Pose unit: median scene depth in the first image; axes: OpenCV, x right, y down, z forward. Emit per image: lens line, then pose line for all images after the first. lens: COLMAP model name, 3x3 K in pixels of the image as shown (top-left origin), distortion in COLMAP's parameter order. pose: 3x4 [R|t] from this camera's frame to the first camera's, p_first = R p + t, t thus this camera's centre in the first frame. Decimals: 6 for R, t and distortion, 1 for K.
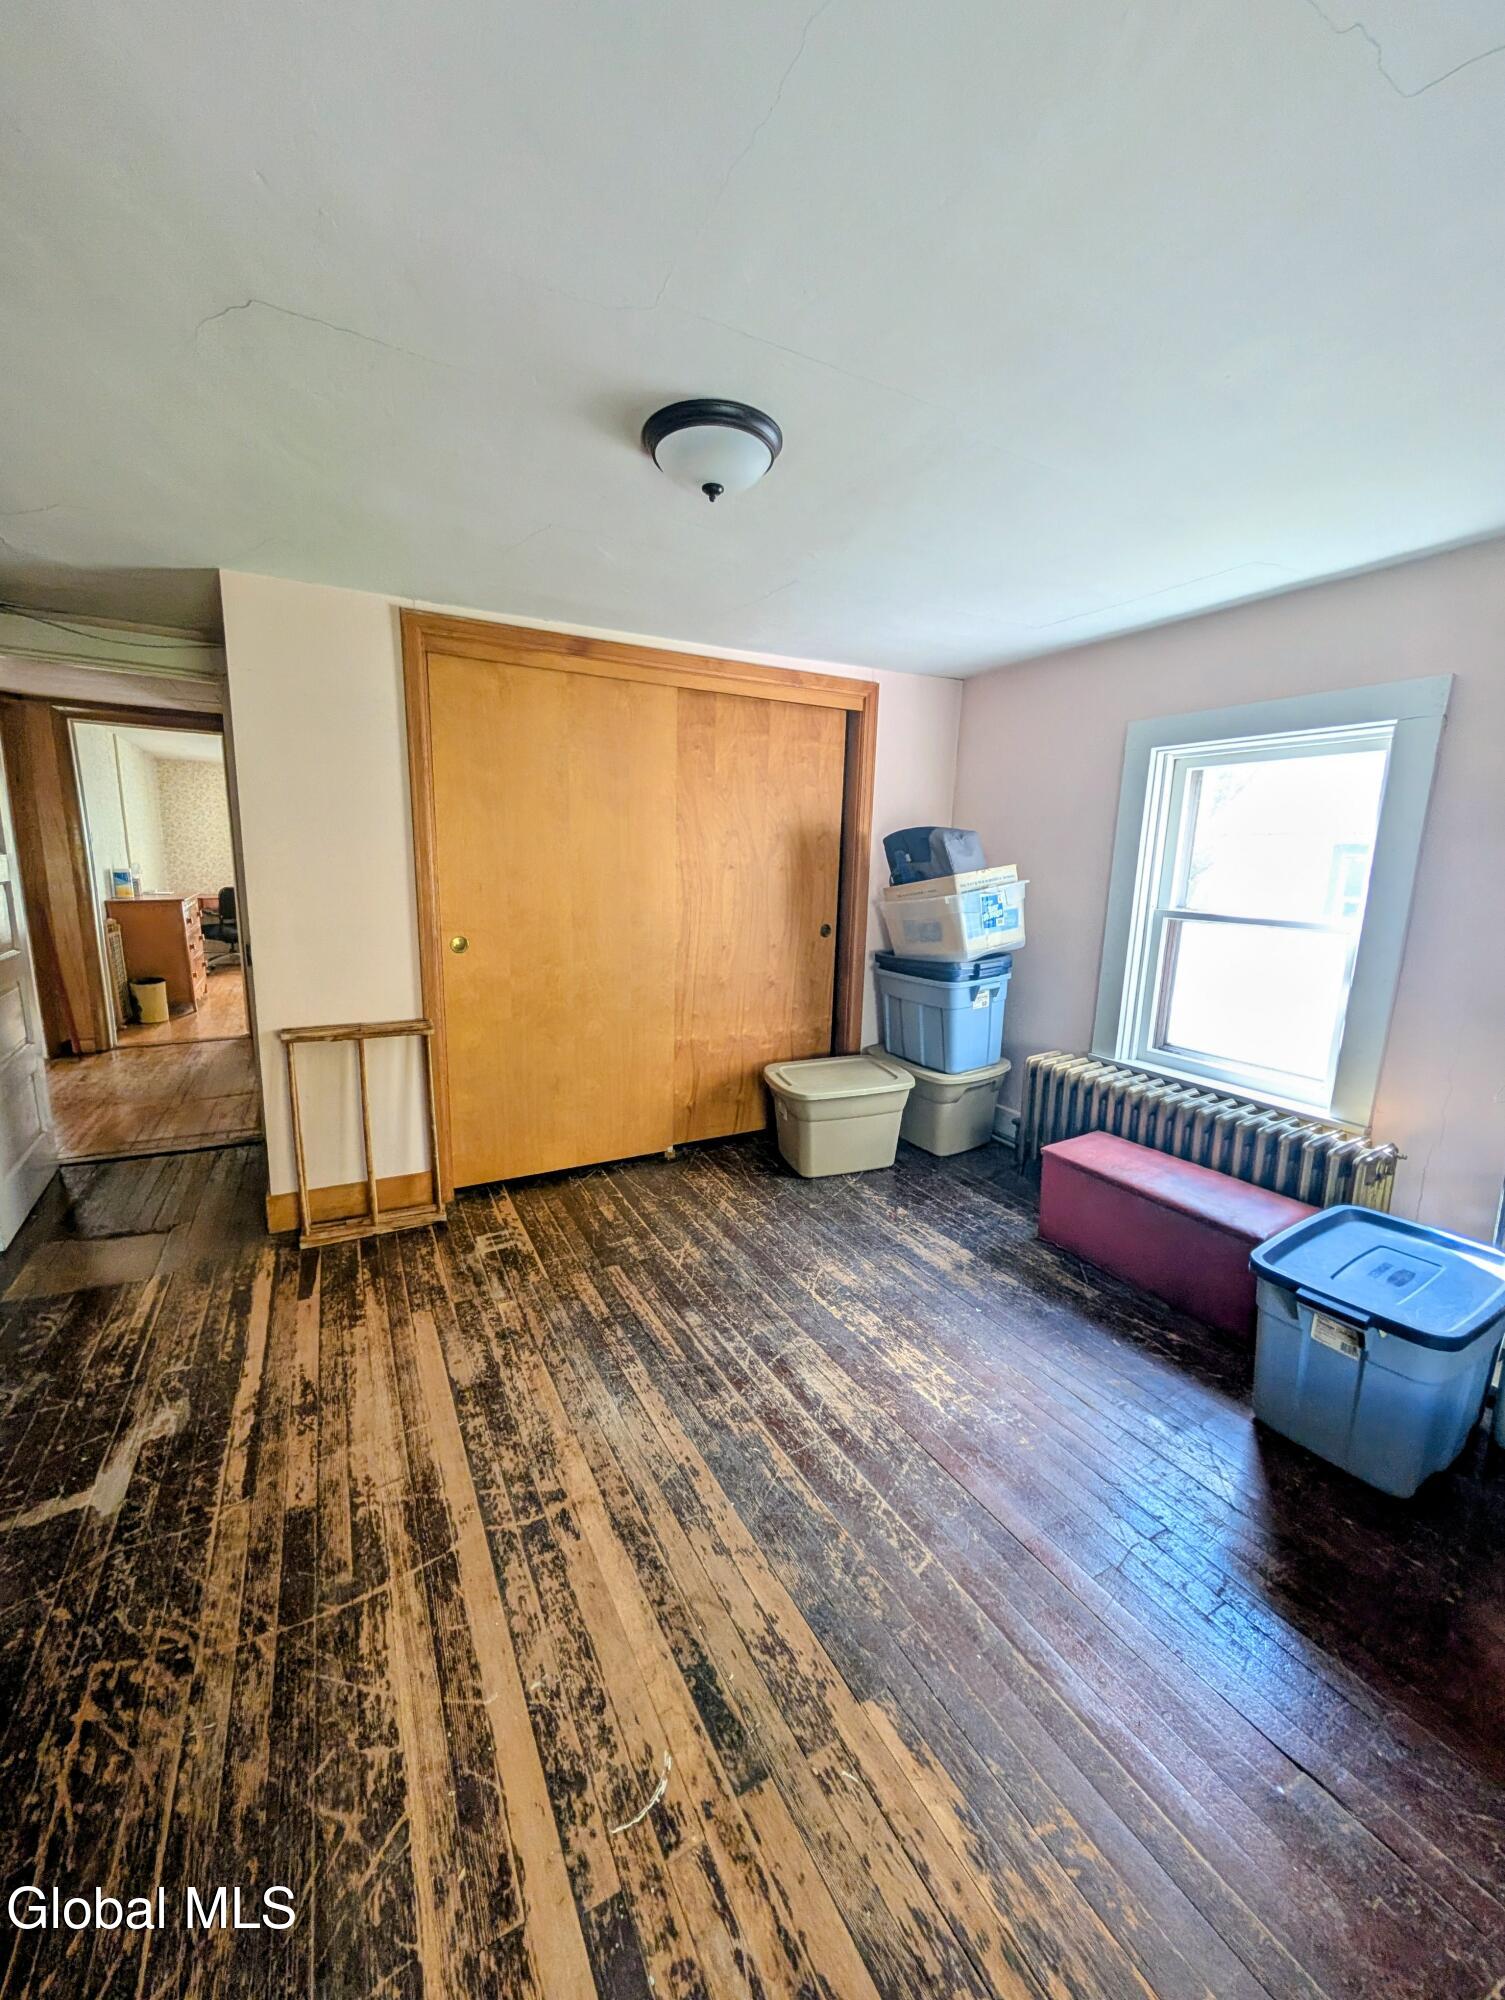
lens RADIAL K [[771.5, 0, 742.3], [0, 771.5, 1003.3], [0, 0, 1]] dist [0.000538, 0.000517]
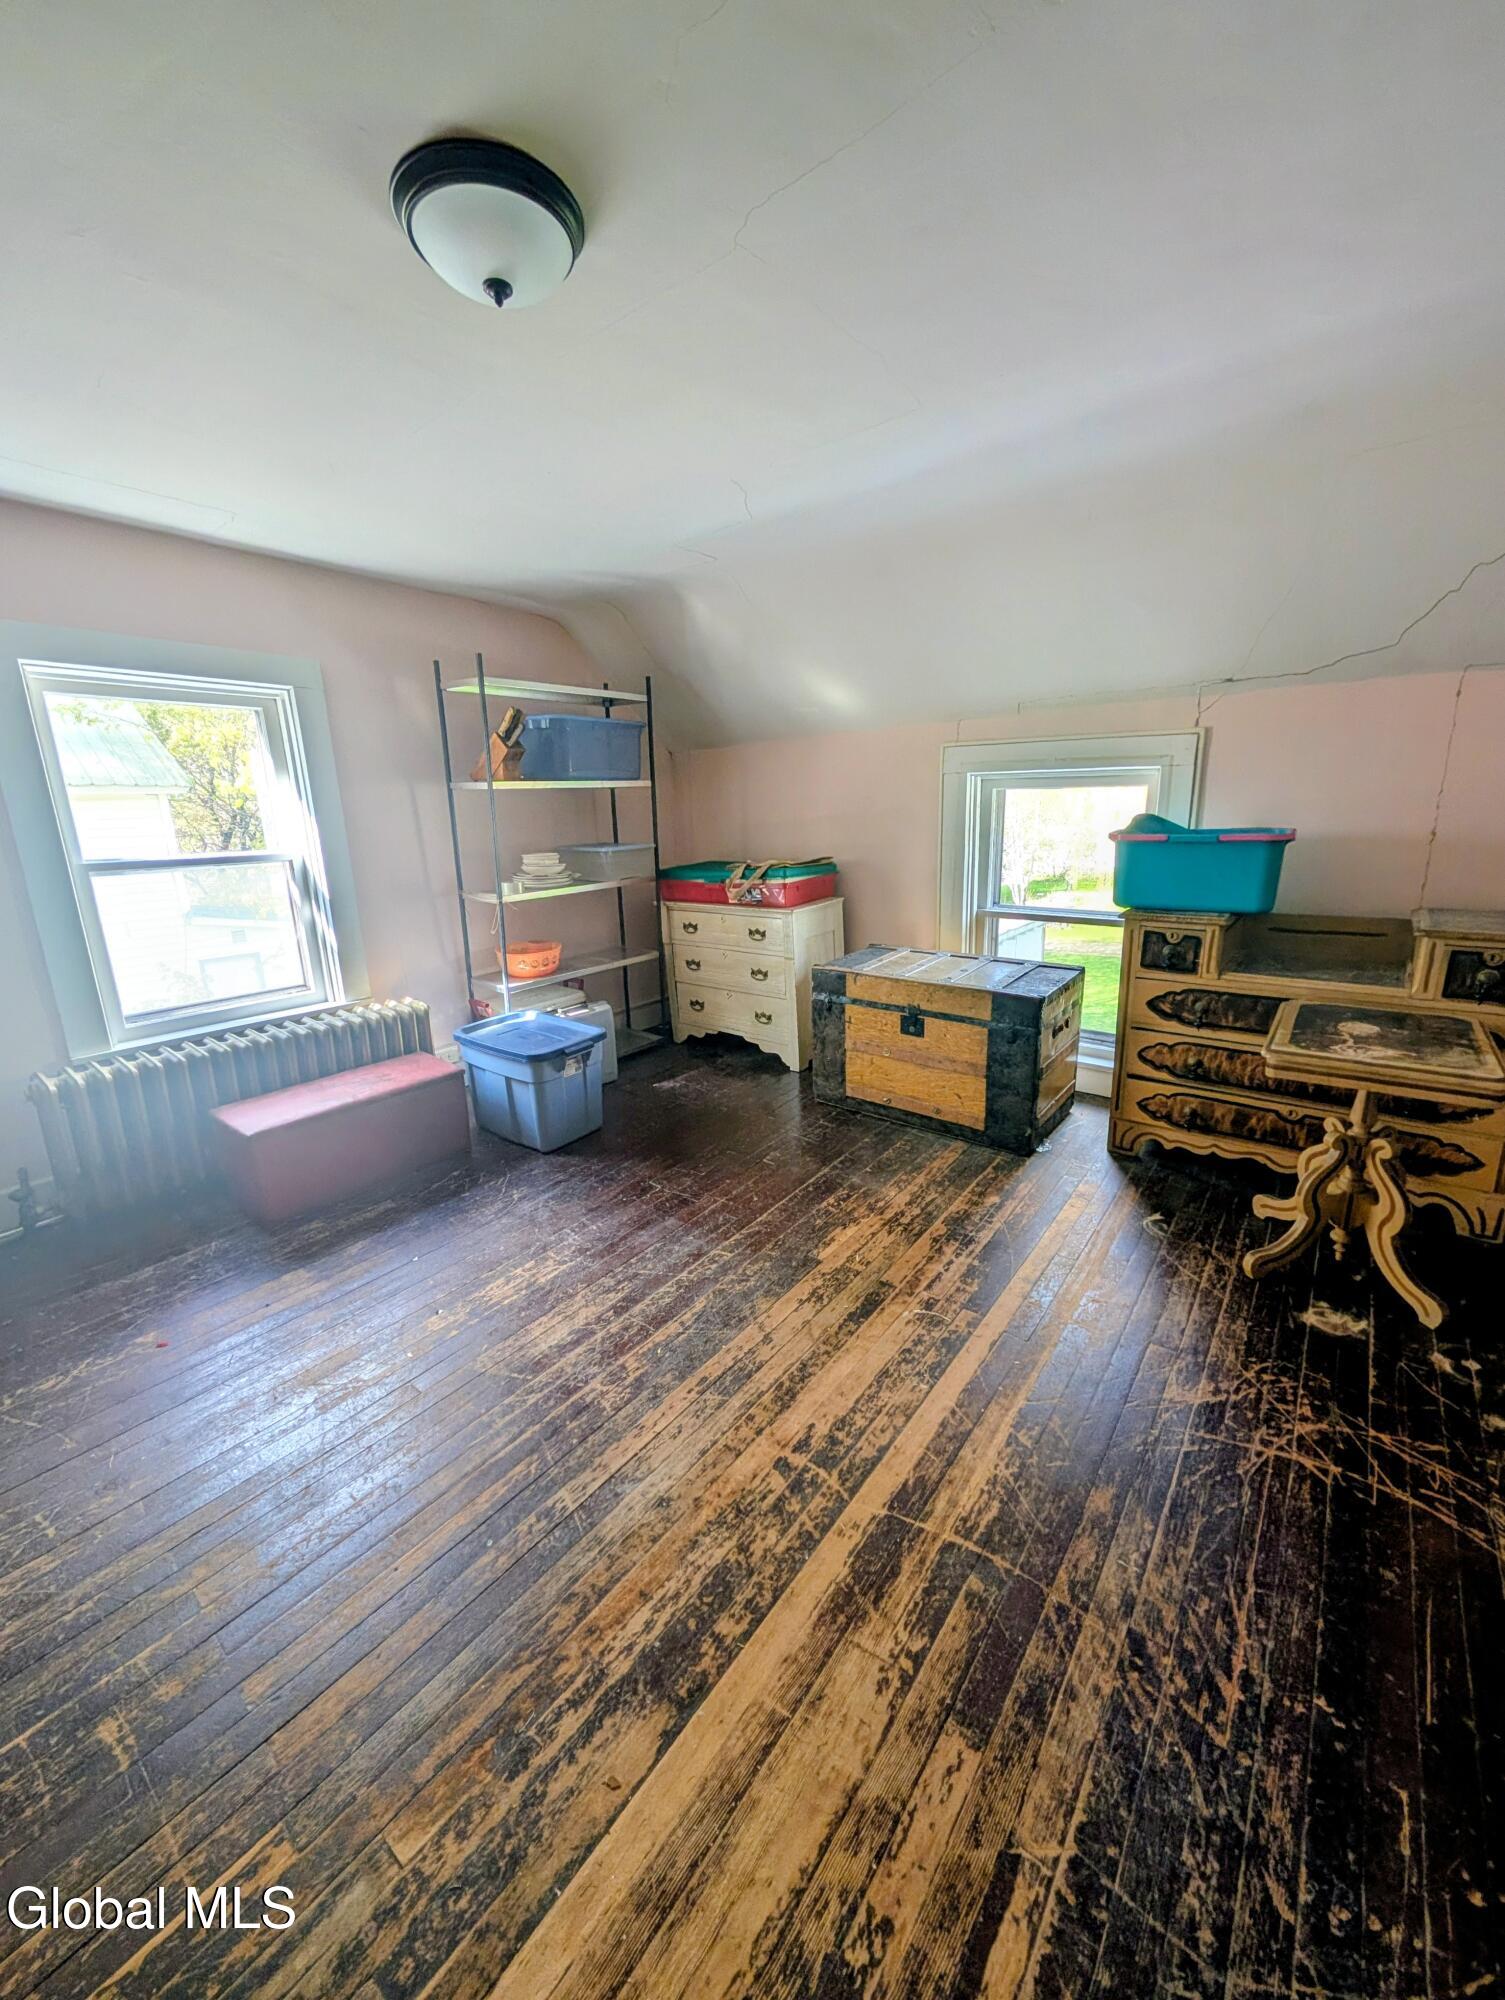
lens RADIAL K [[771.5, 0, 742.3], [0, 771.5, 1003.3], [0, 0, 1]] dist [0.000538, 0.000517]
pose [[-0.395489, -0.231798, 0.888740, -0.979271], [0.192056, 0.925368, 0.326816, -0.221669], [-0.898166, 0.299940, -0.321454, 1.235299]]
